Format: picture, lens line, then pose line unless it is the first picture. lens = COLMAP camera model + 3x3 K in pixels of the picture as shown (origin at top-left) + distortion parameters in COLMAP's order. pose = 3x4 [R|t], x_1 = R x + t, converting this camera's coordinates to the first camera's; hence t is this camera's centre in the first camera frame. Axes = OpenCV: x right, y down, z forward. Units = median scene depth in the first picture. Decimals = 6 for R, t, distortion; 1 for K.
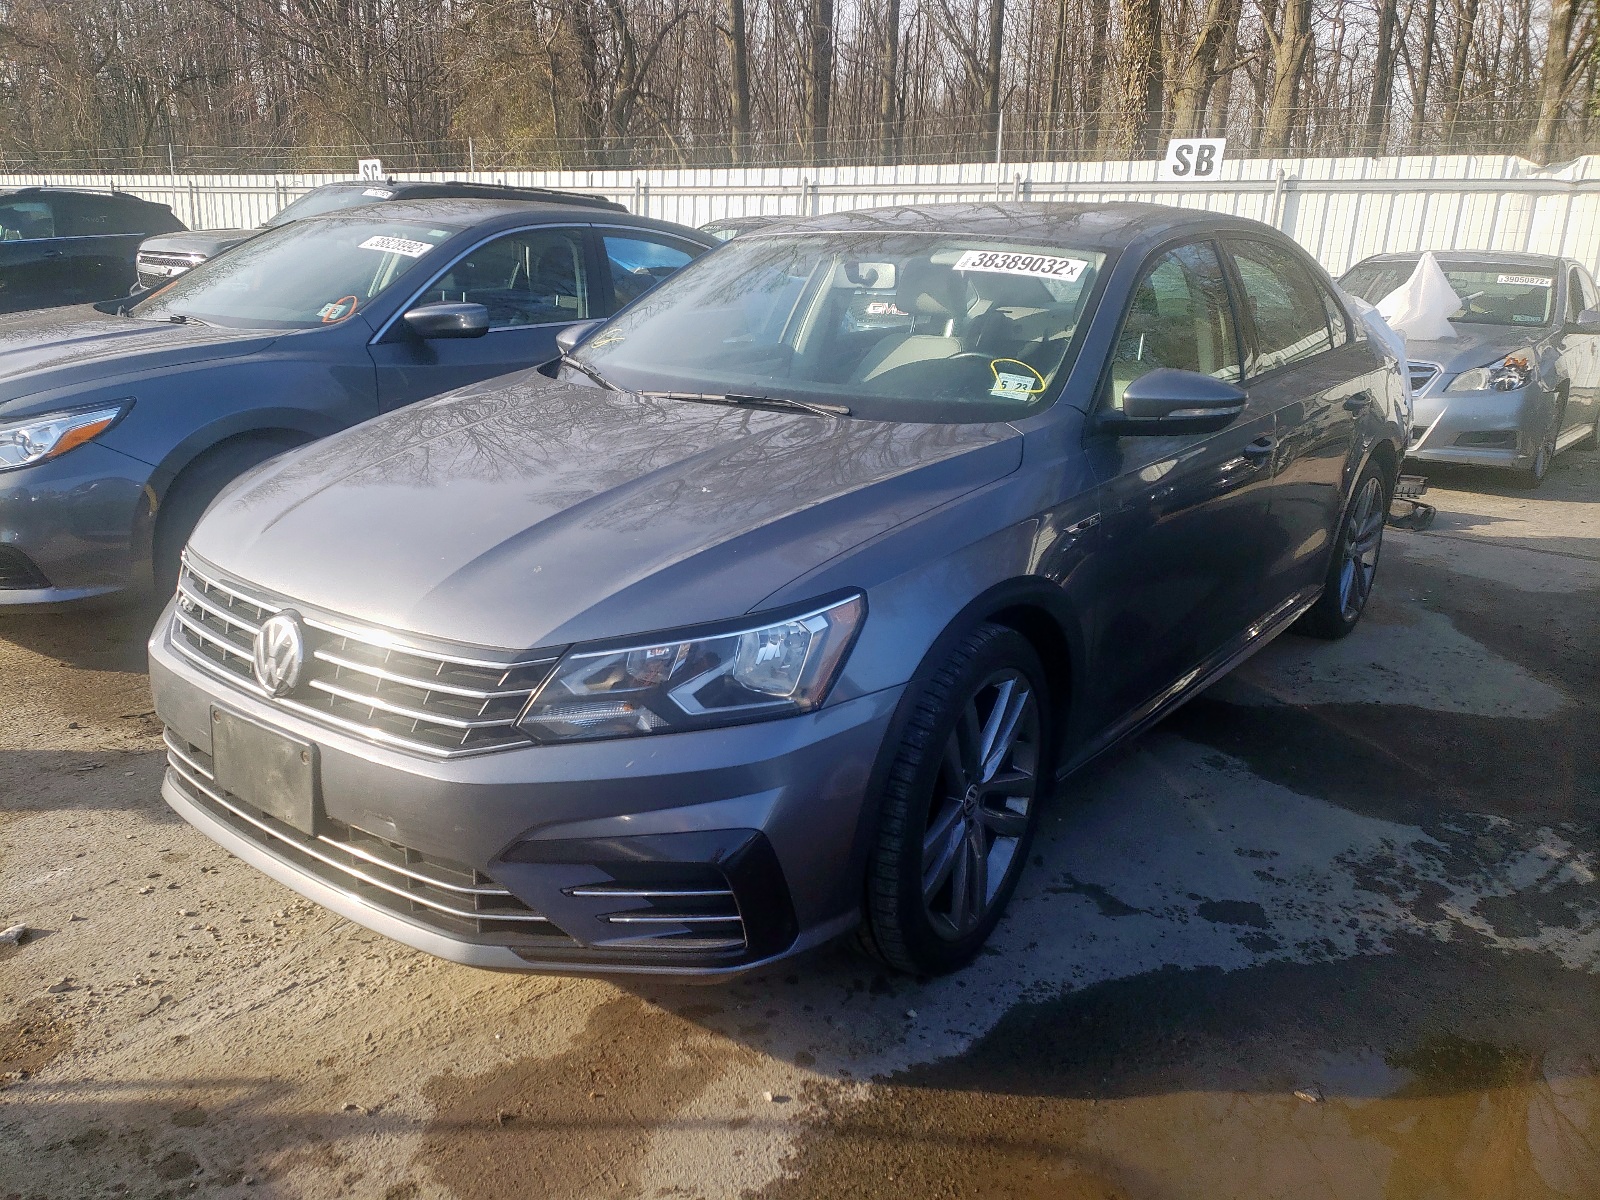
lens RADIAL K [[1221.8, 0, 800.0], [0, 1221.8, 600.0], [0, 0, 1]] dist [-0.038480, 0.002227]
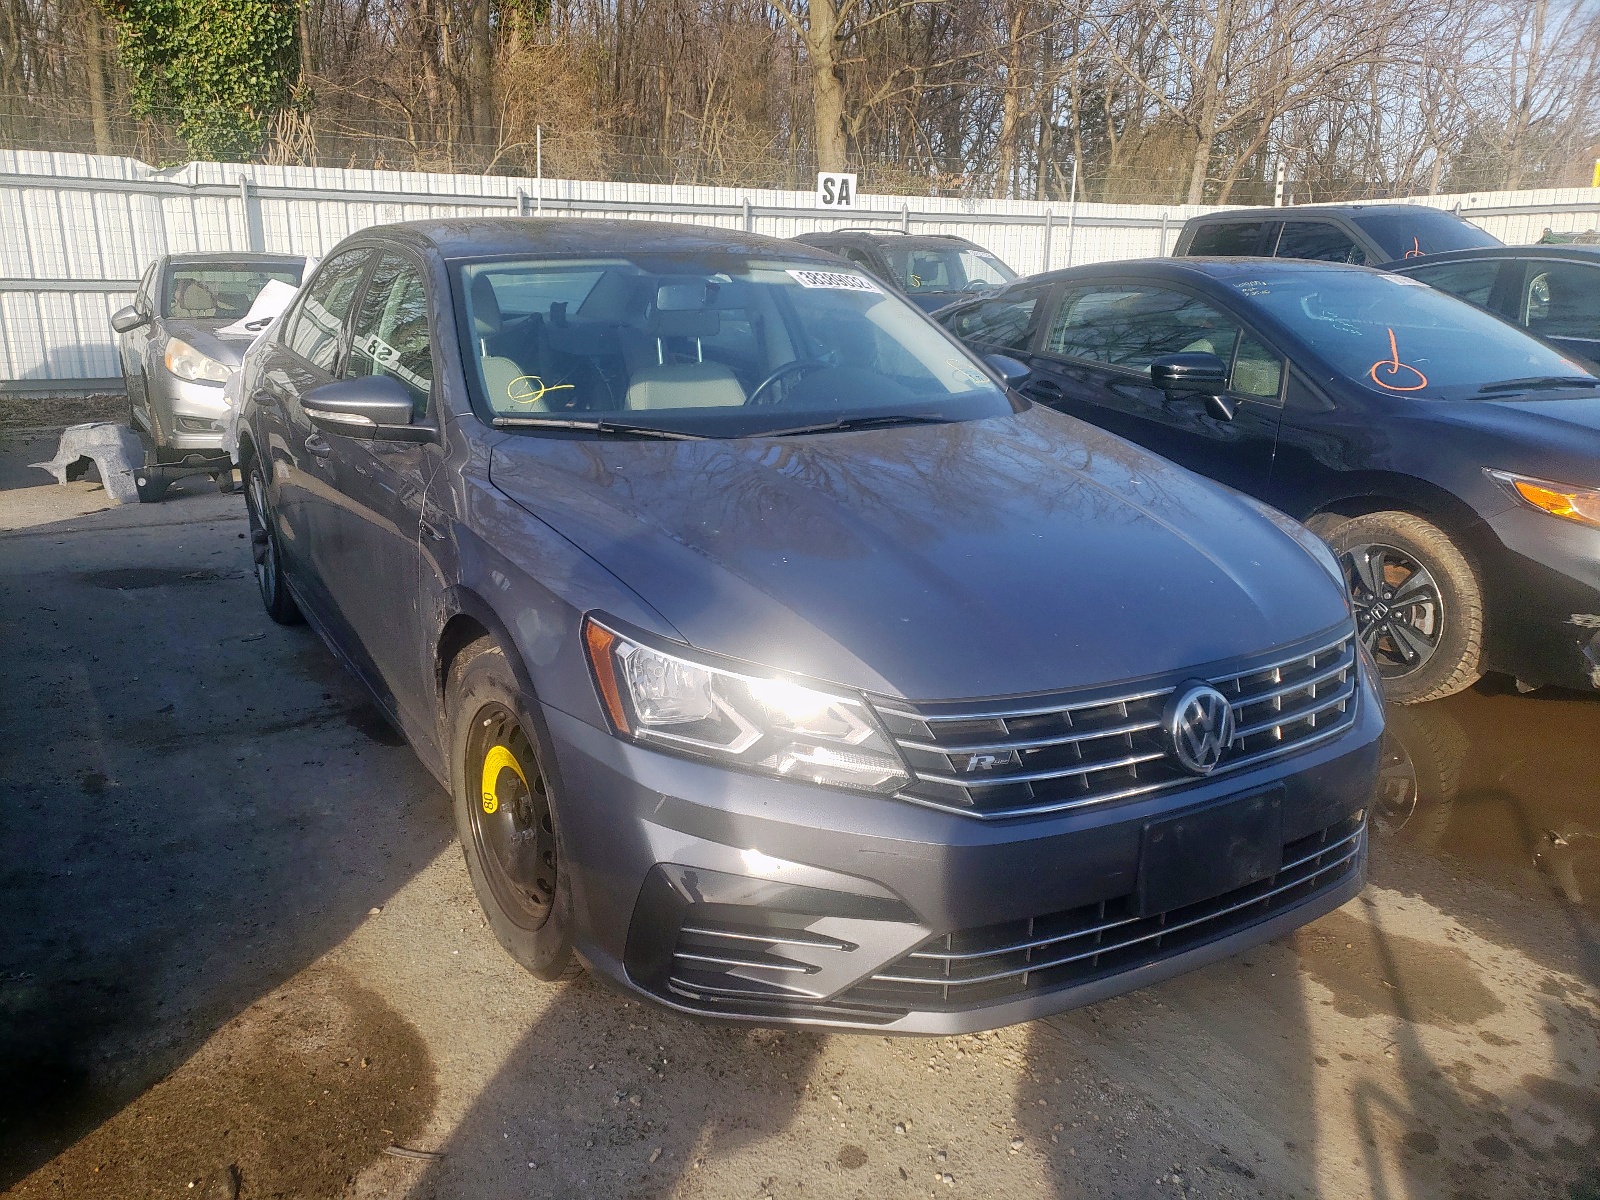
lens RADIAL K [[1189.9, 0, 800.0], [0, 1189.9, 600.0], [0, 0, 1]] dist [0.008164, 0.002369]
pose [[0.440672, -0.252275, 0.861491, -0.689711], [0.249975, 0.956224, 0.152148, -0.132001], [-0.862161, 0.148304, 0.484443, 0.418044]]
